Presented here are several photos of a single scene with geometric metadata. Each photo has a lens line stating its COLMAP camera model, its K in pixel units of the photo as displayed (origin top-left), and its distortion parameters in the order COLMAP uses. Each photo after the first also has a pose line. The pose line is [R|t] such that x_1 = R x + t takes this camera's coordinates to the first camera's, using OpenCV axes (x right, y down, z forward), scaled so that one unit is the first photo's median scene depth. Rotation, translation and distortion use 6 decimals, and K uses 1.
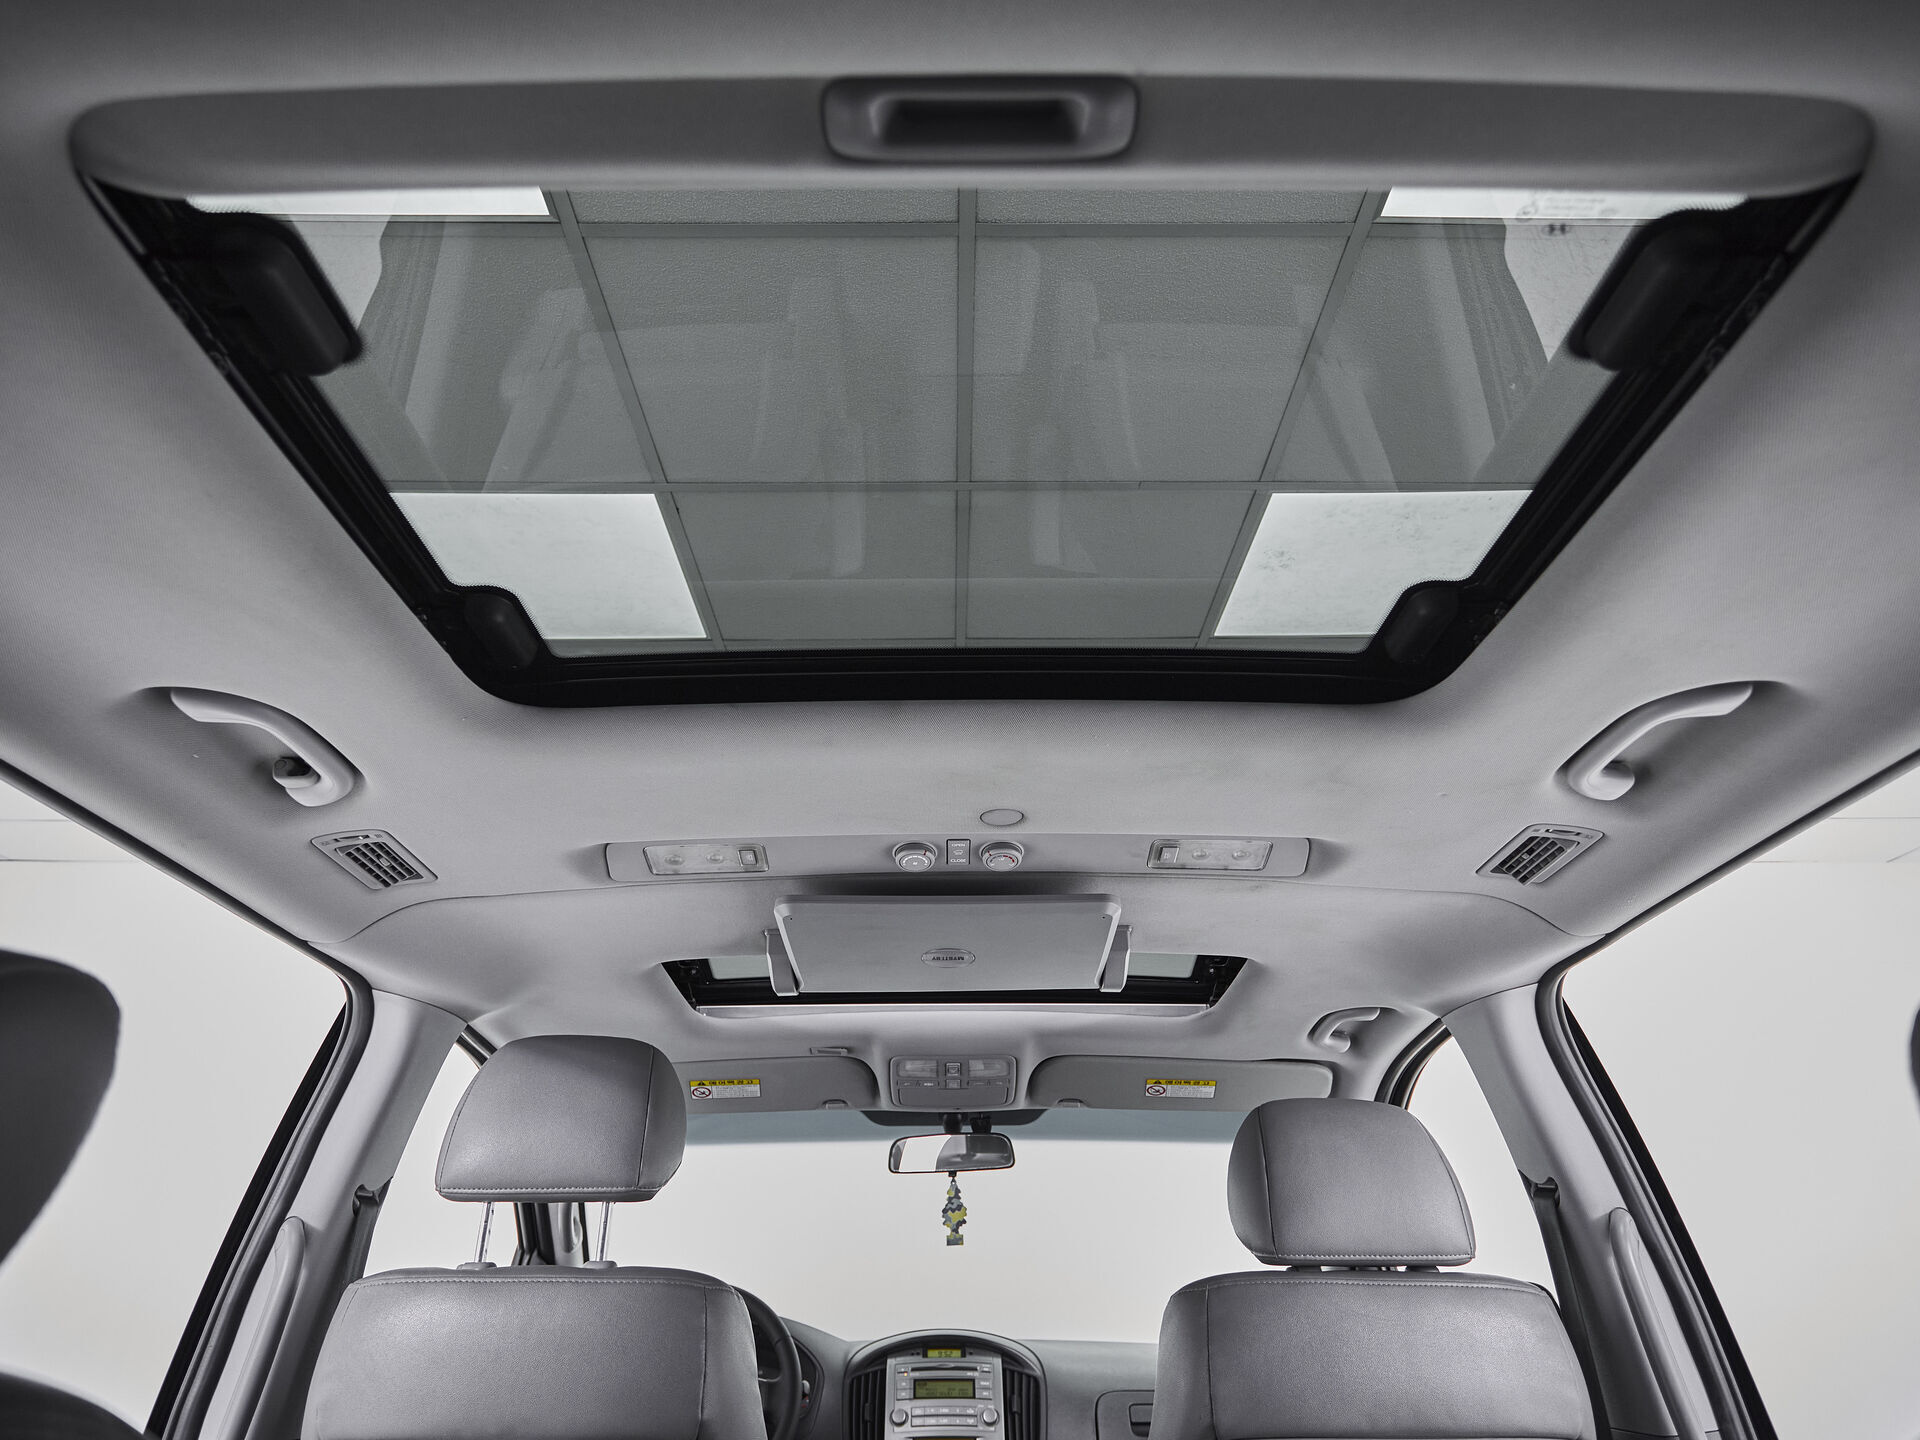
lens RADIAL K [[1053.5, 0, 953.3], [0, 1053.5, 727.9], [0, 0, 1]] dist [0.001336, -0.005148]
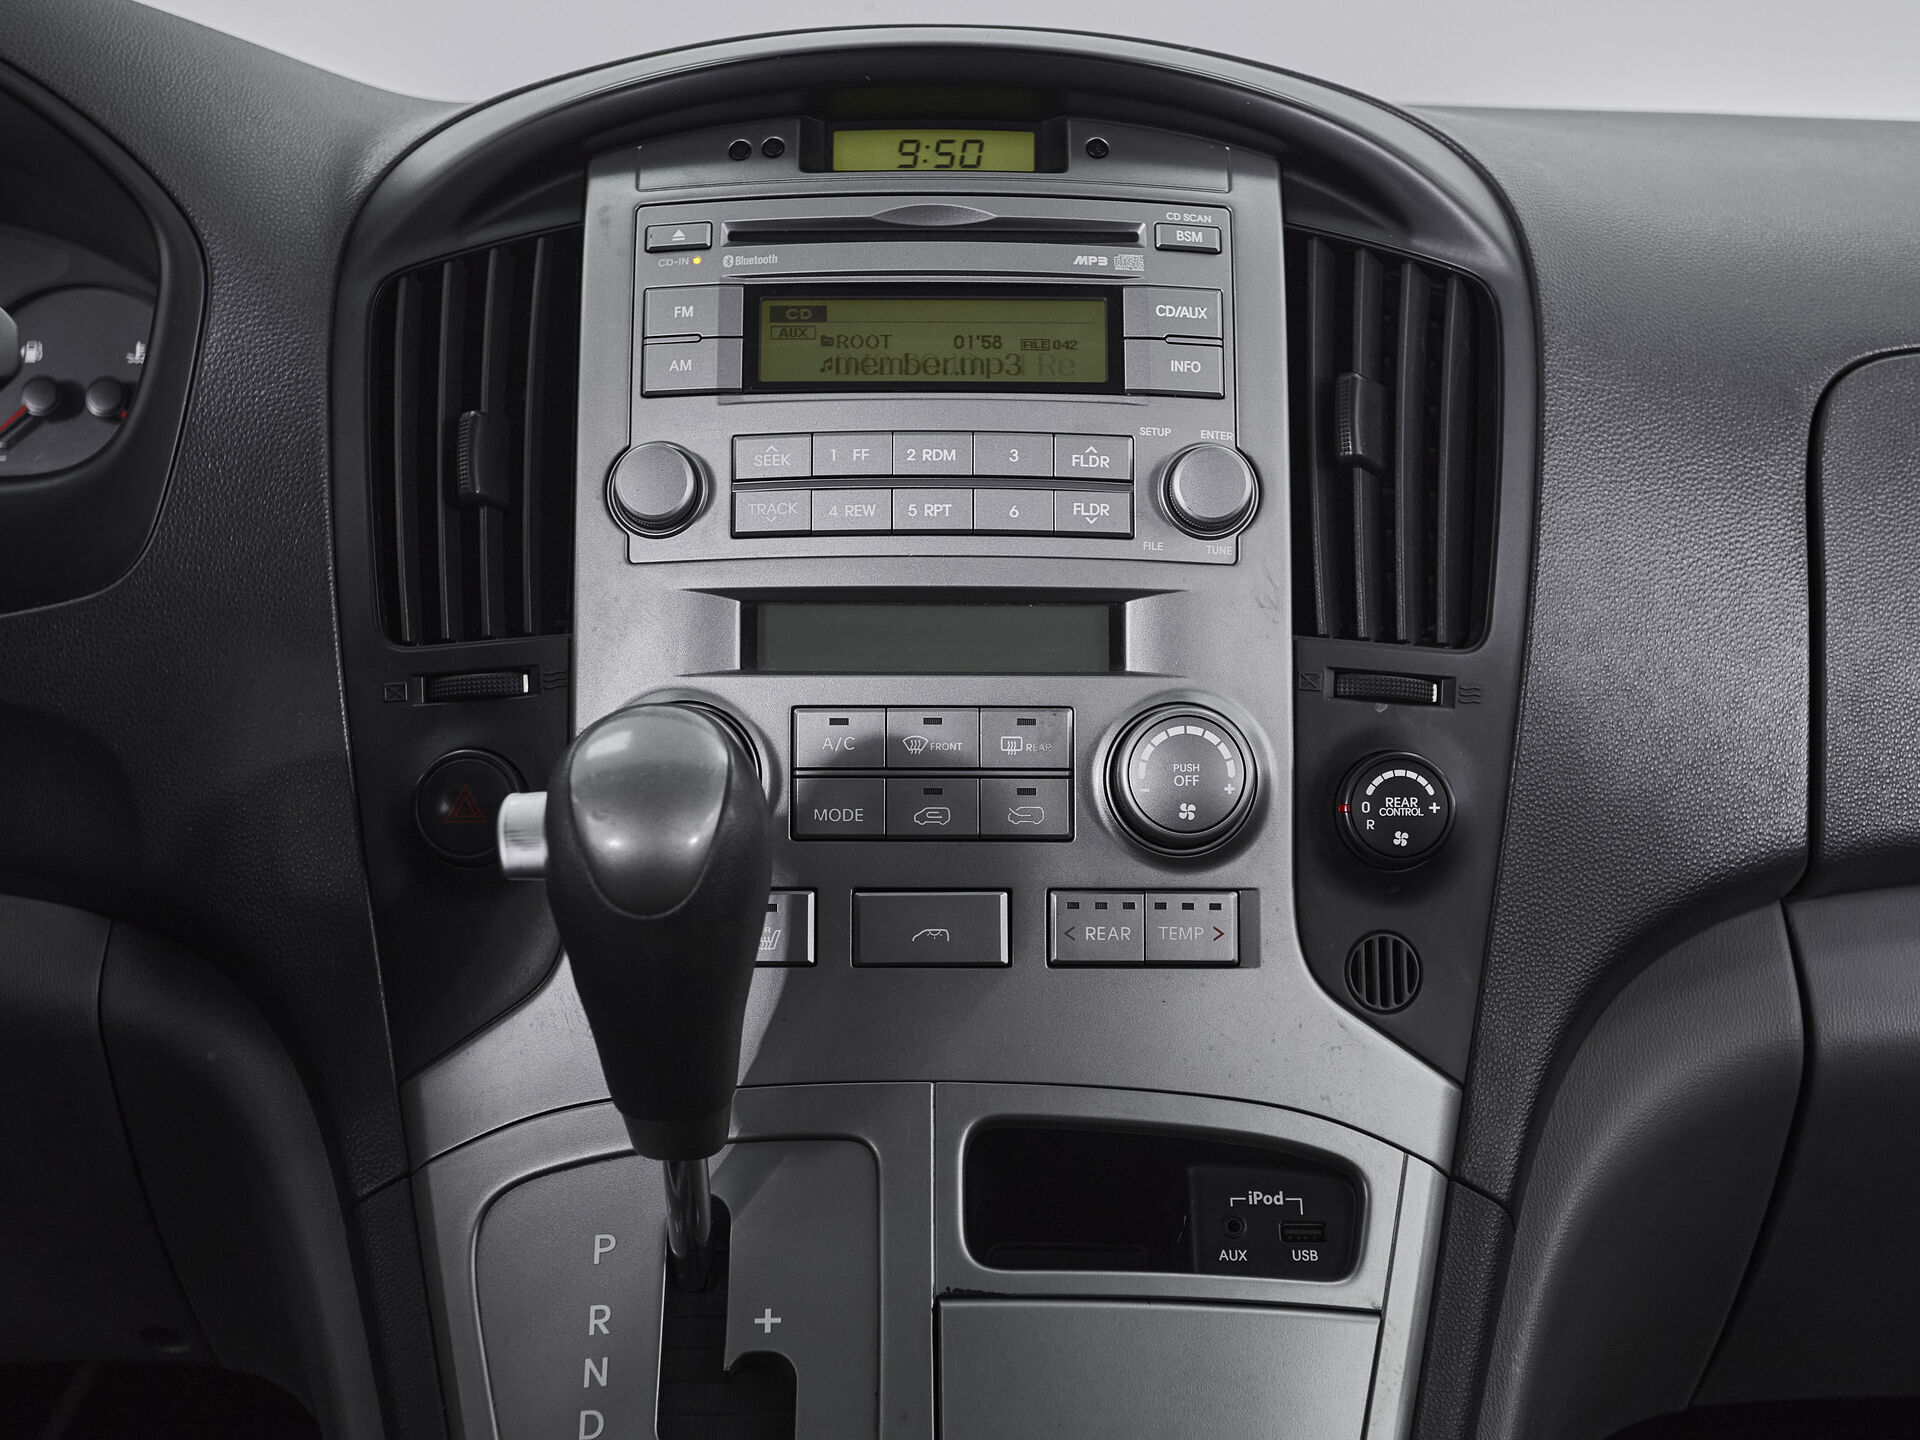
lens RADIAL K [[2711.5, 0, 880.0], [0, 2711.5, 685.9], [0, 0, 1]] dist [0.007551, 0.000000]
pose [[0.999785, 0.010693, -0.017769, -0.008624], [0.003771, 0.748780, 0.662808, 0.386755], [0.020393, -0.662732, 0.748579, 0.645908]]
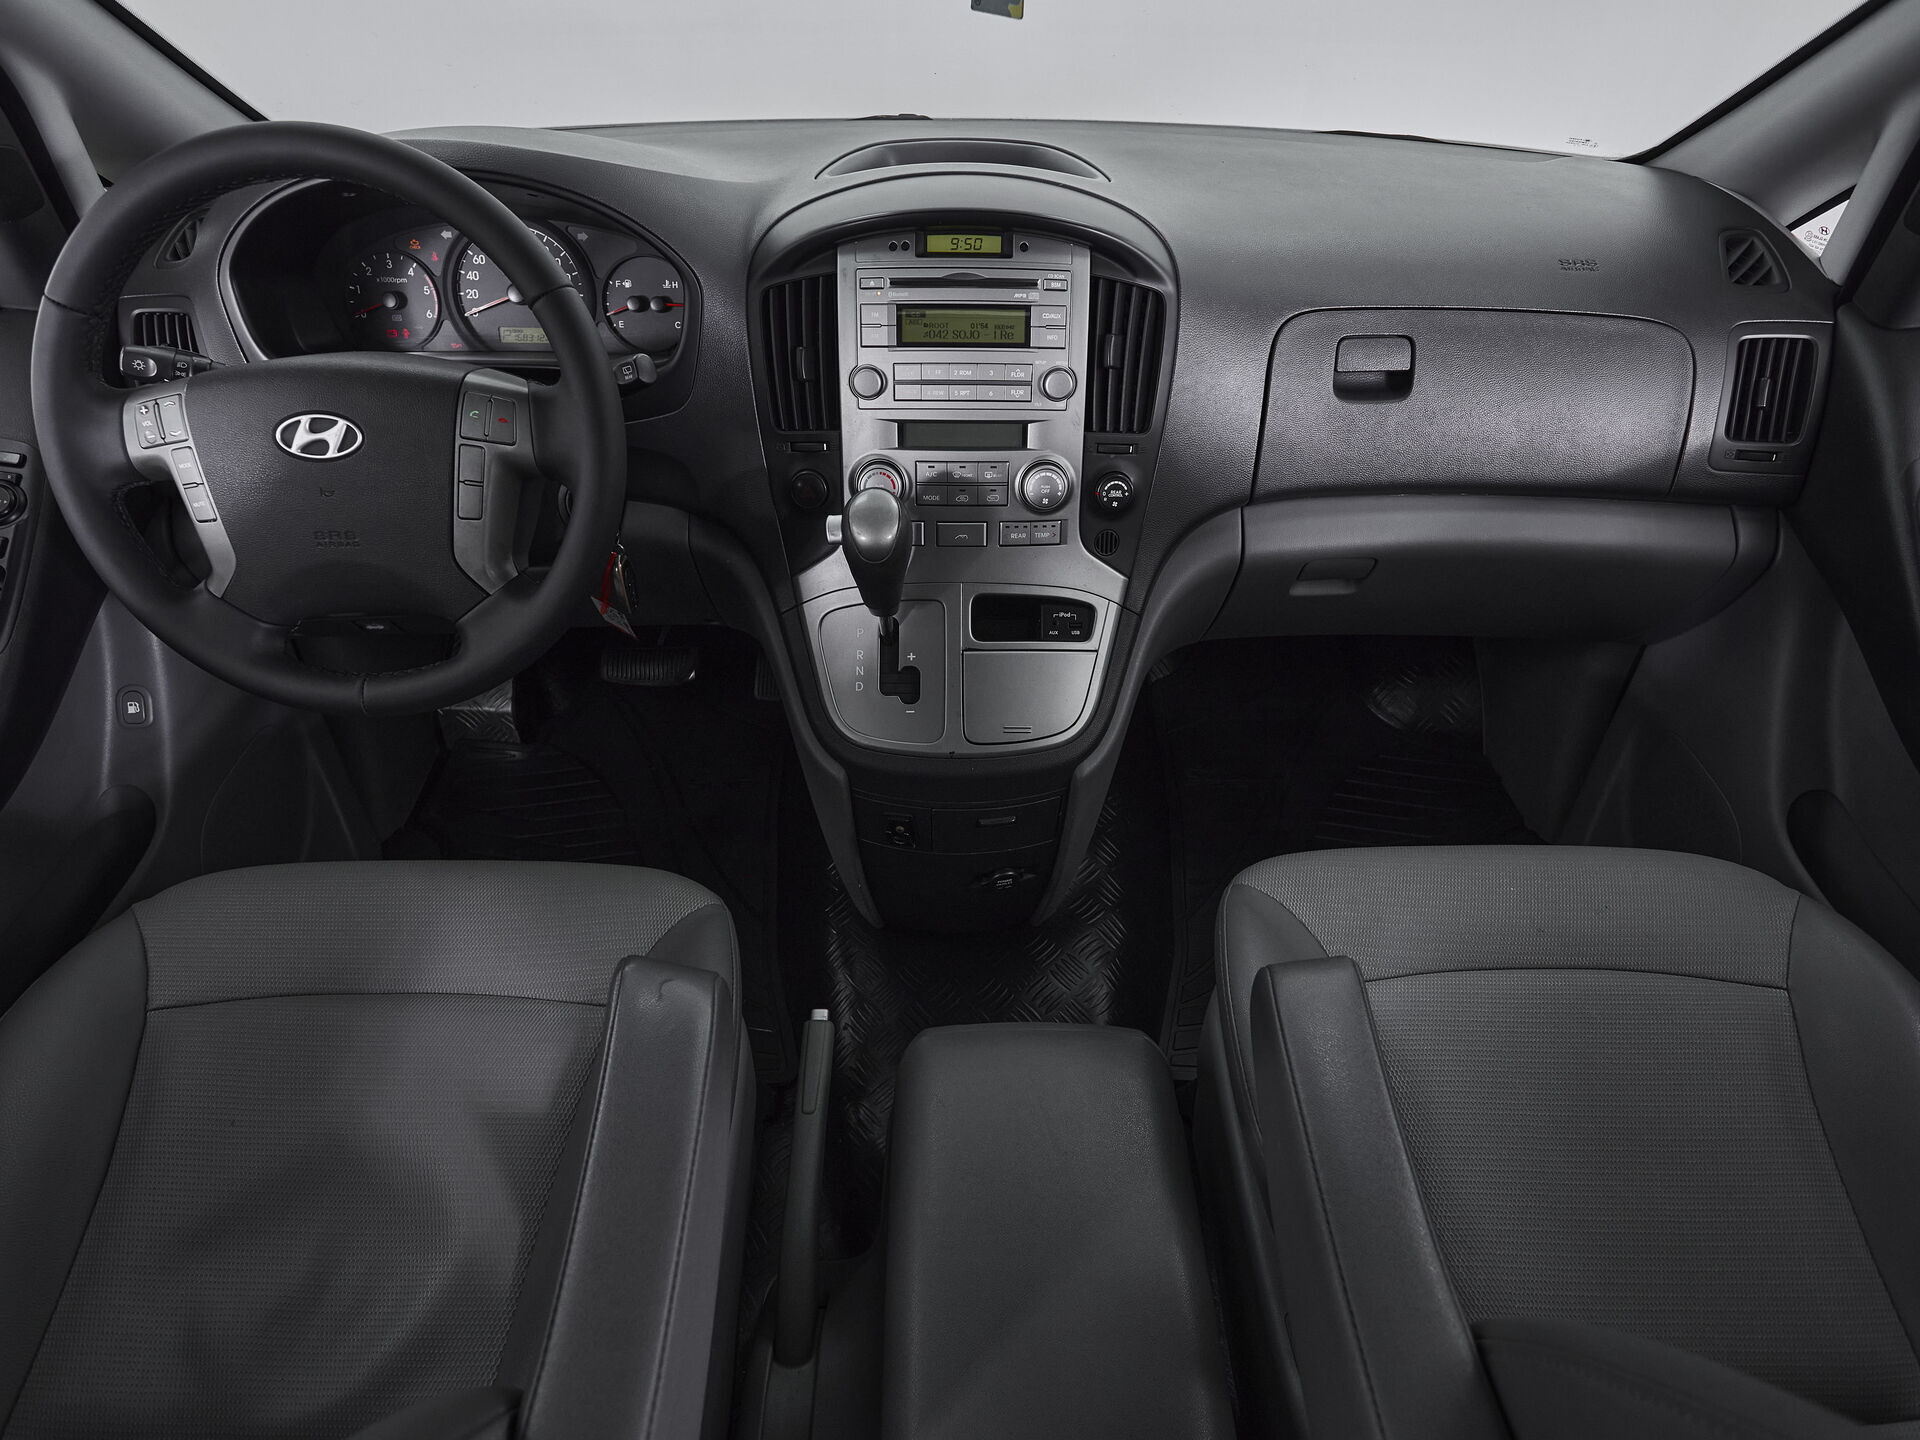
lens RADIAL K [[1053.5, 0, 963.3], [0, 1053.5, 717.6], [0, 0, 1]] dist [0.001336, -0.005148]
pose [[0.999824, 0.012641, 0.013857, -0.012754], [-0.017509, 0.364074, 0.931206, 0.257880], [0.006727, -0.931284, 0.364231, 0.668695]]
